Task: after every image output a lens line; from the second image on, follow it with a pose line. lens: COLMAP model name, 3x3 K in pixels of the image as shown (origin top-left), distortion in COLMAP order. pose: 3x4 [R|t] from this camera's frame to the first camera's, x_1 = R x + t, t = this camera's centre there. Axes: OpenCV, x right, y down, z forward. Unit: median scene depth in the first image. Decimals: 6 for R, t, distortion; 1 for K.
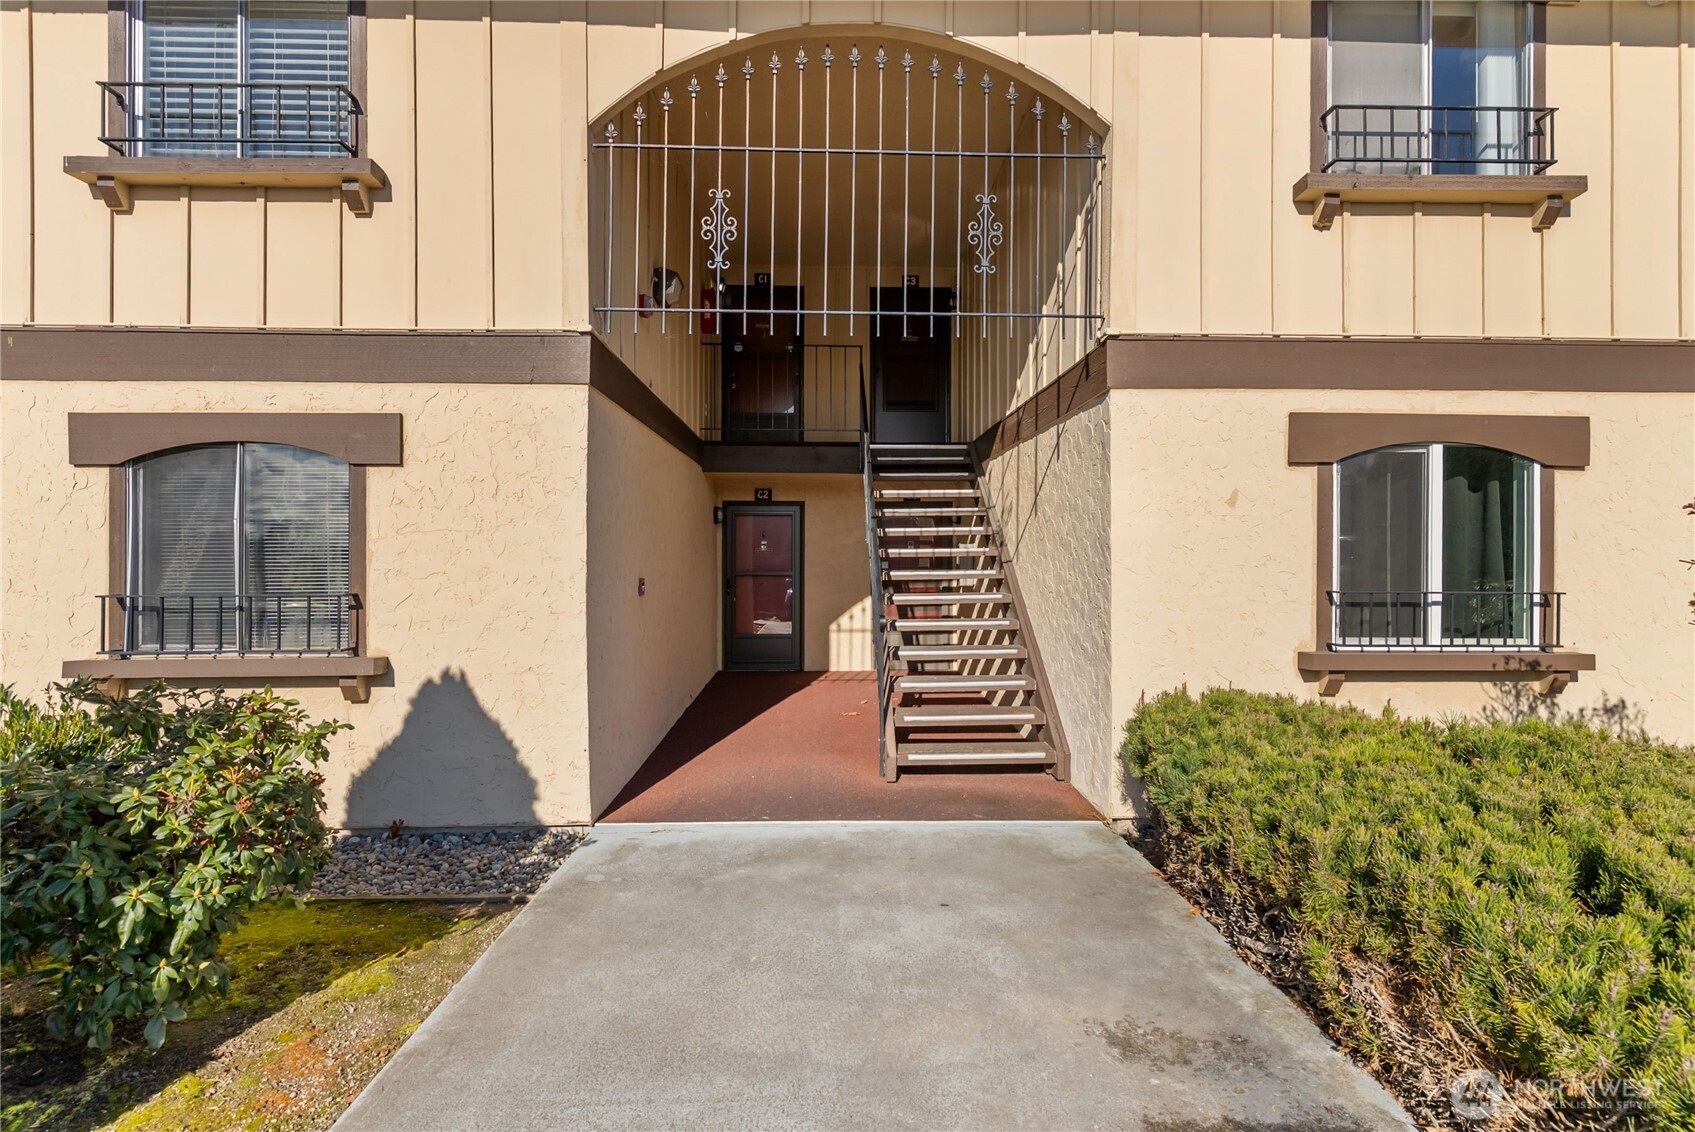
lens RADIAL K [[831.9, 0, 848.2], [0, 831.9, 557.1], [0, 0, 1]] dist [0.012402, -0.002521]
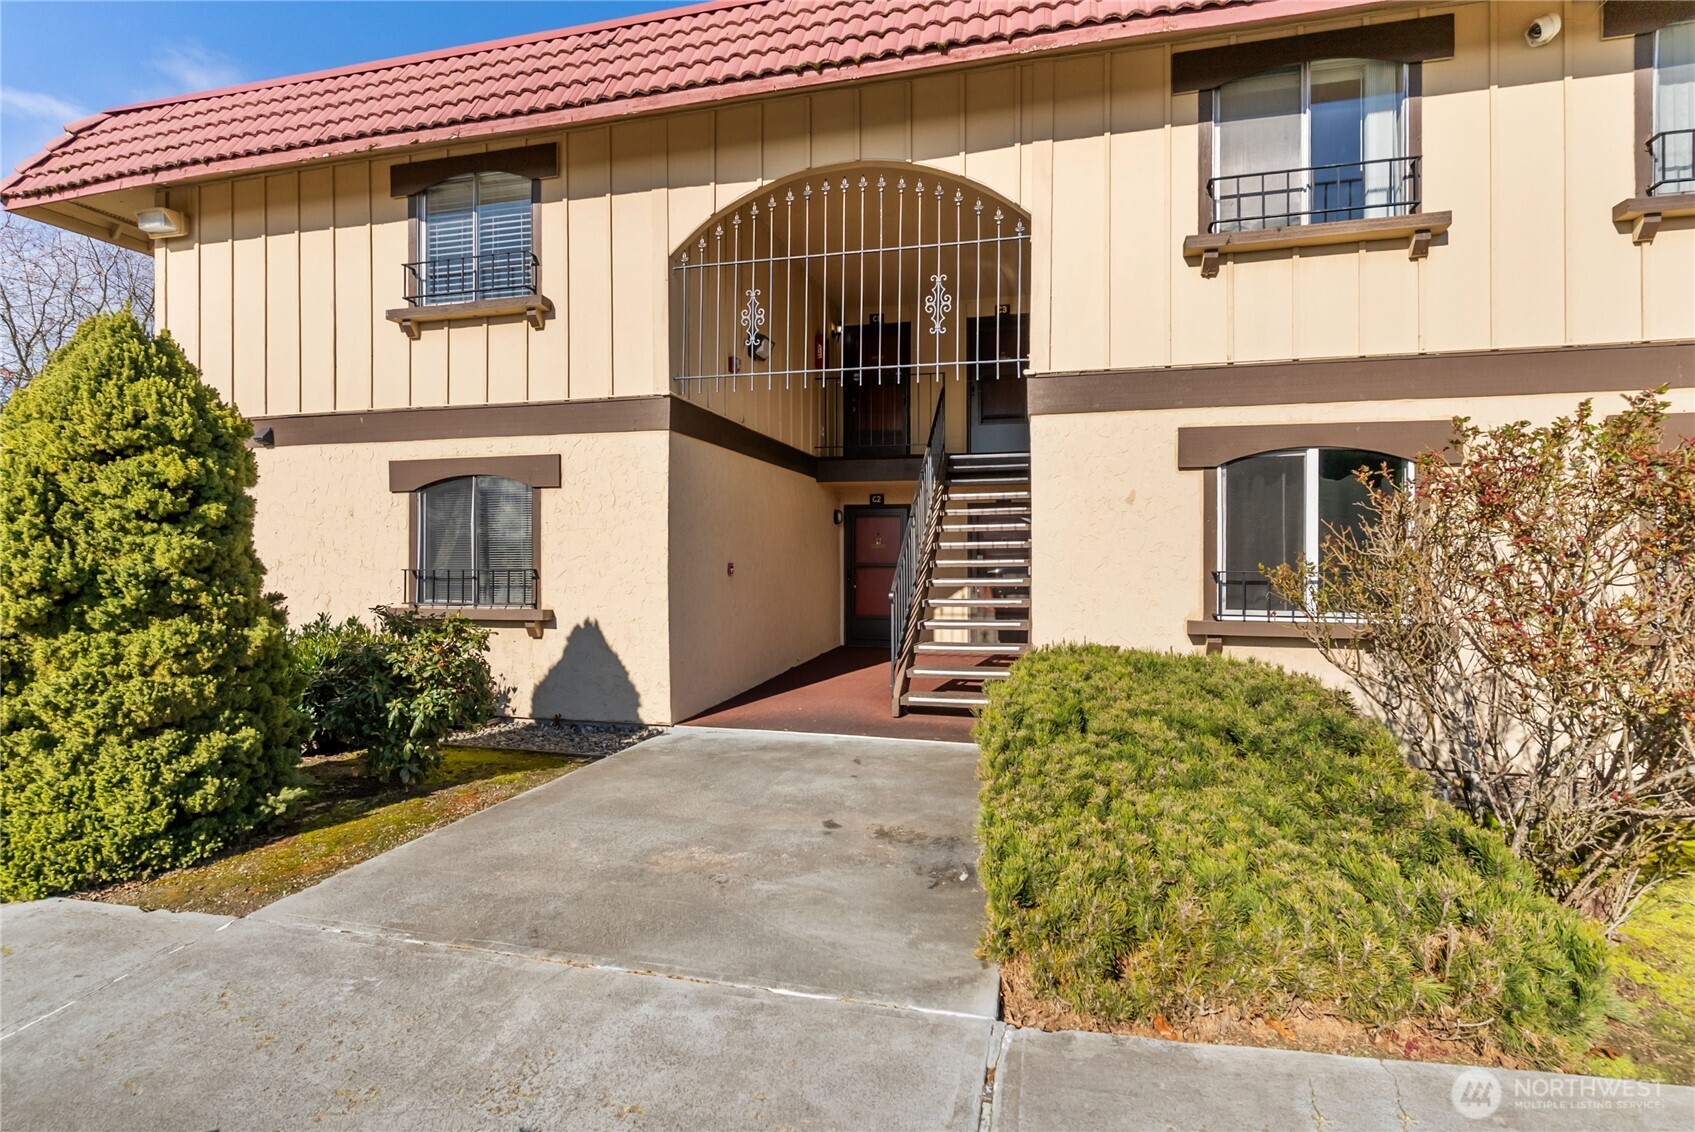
lens RADIAL K [[831.9, 0, 845.7], [0, 831.9, 564.7], [0, 0, 1]] dist [0.012402, -0.002521]
pose [[0.959004, 0.002765, -0.283379, 0.408076], [-0.001075, 0.999981, 0.006118, 0.024074], [0.283390, -0.005562, 0.958989, -0.335526]]
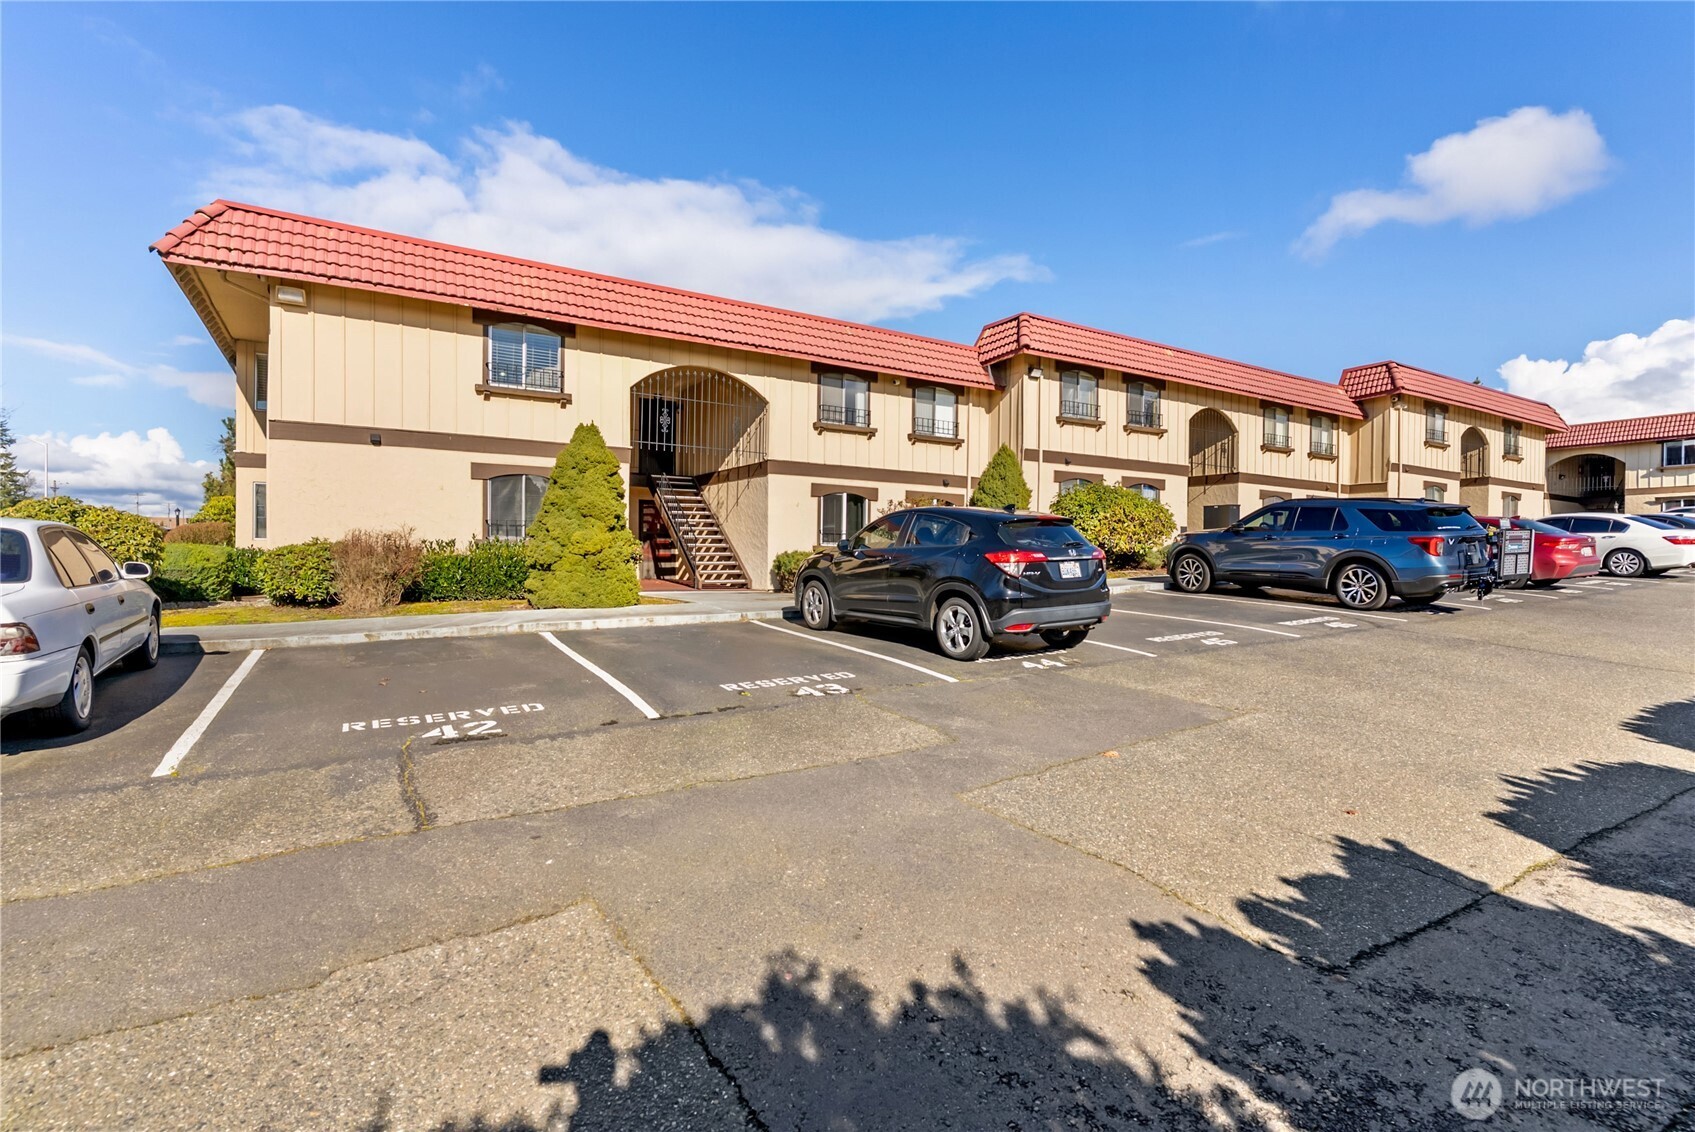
lens RADIAL K [[831.9, 0, 860.6], [0, 831.9, 564.6], [0, 0, 1]] dist [0.012402, -0.002521]
pose [[0.859977, 0.006405, 0.510293, -1.214621], [-0.011130, 0.999919, 0.006206, 0.173759], [-0.510212, -0.011016, 0.859978, -2.384977]]
